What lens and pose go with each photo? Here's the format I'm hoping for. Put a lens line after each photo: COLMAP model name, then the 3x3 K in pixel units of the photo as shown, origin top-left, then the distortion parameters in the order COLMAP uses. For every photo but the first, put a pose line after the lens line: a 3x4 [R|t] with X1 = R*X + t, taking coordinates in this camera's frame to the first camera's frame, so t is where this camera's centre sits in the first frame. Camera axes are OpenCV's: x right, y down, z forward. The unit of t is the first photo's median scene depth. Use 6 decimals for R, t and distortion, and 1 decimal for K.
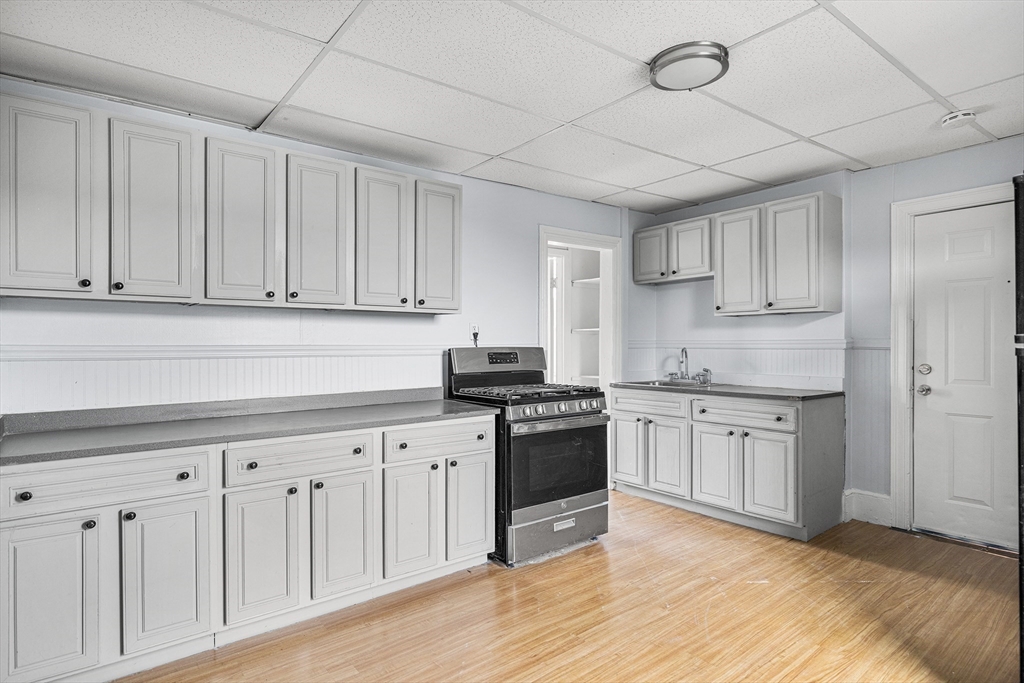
lens RADIAL K [[553.2, 0, 513.6], [0, 553.2, 342.7], [0, 0, 1]] dist [0.000008, 0.001555]
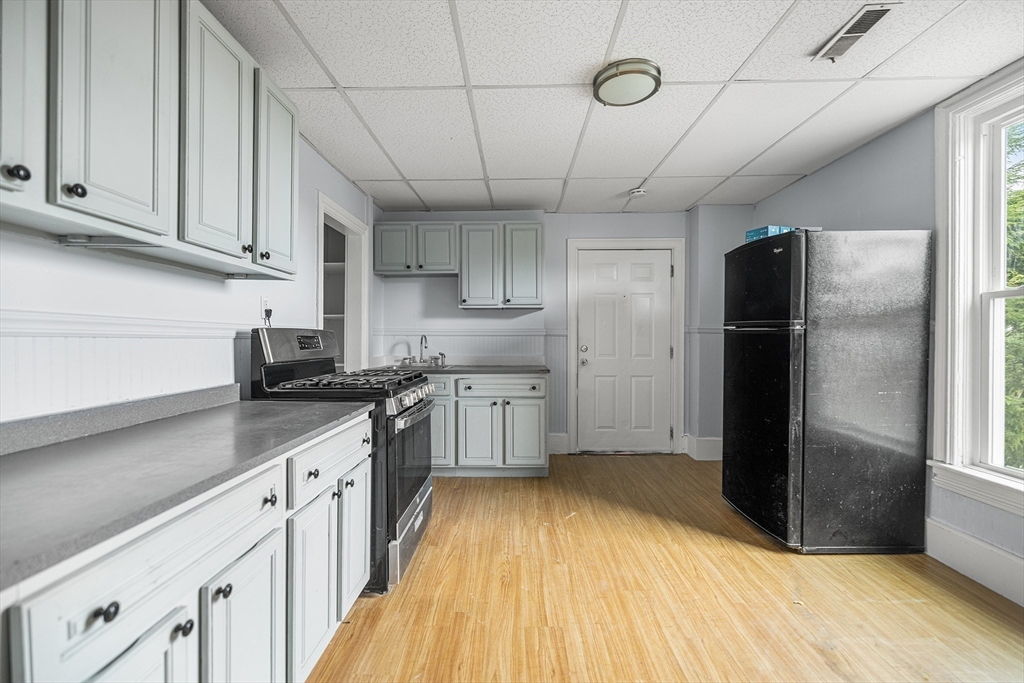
lens RADIAL K [[433.7, 0, 511.3], [0, 433.7, 340.6], [0, 0, 1]] dist [0.000877, -0.000457]
pose [[0.627411, 0.001059, 0.778687, -0.344148], [-0.004127, 0.999990, 0.001964, 0.023761], [-0.778677, -0.004446, 0.627409, 0.393471]]
